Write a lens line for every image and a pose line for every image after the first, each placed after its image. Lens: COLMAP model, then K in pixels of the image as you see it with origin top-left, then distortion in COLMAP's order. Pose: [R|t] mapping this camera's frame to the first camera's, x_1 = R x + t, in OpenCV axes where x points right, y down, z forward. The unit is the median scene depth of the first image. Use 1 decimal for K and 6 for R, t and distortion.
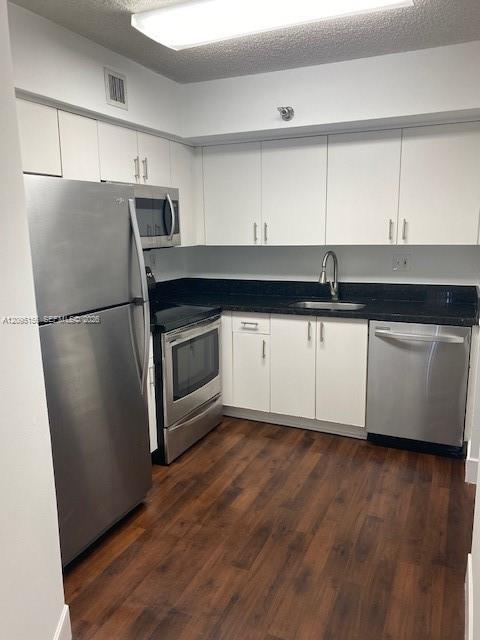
lens RADIAL K [[492.2, 0, 240.0], [0, 492.2, 320.0], [0, 0, 1]] dist [0.005059, 0.001080]
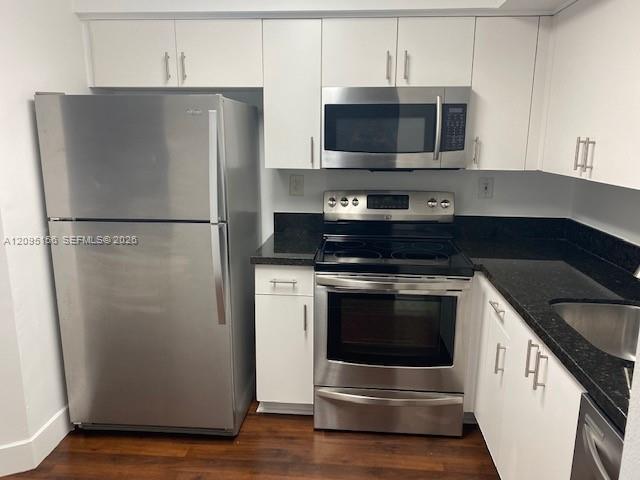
lens RADIAL K [[492.2, 0, 320.0], [0, 492.2, 240.0], [0, 0, 1]] dist [0.005059, 0.001080]
pose [[0.337058, 0.208318, -0.918148, 0.502877], [-0.181172, 0.971339, 0.153877, -0.132026], [0.923888, 0.114477, 0.365139, 0.610340]]
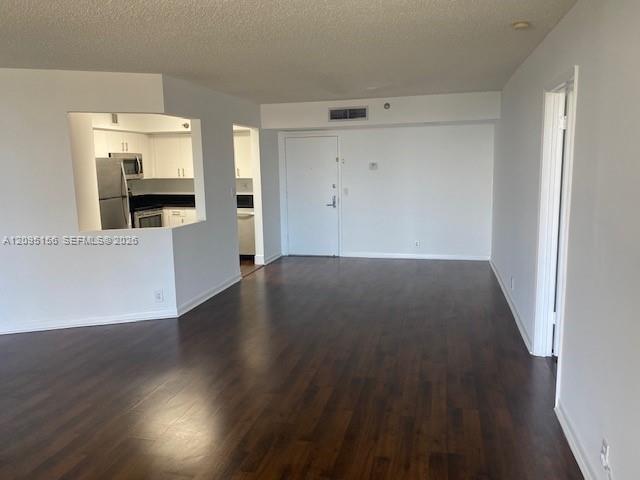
lens RADIAL K [[492.2, 0, 320.0], [0, 492.2, 240.0], [0, 0, 1]] dist [0.005059, 0.001080]
pose [[0.983790, -0.023823, 0.177735, 0.291846], [0.029320, 0.999167, -0.028370, 0.239841], [-0.176911, 0.033122, 0.983669, -1.486335]]
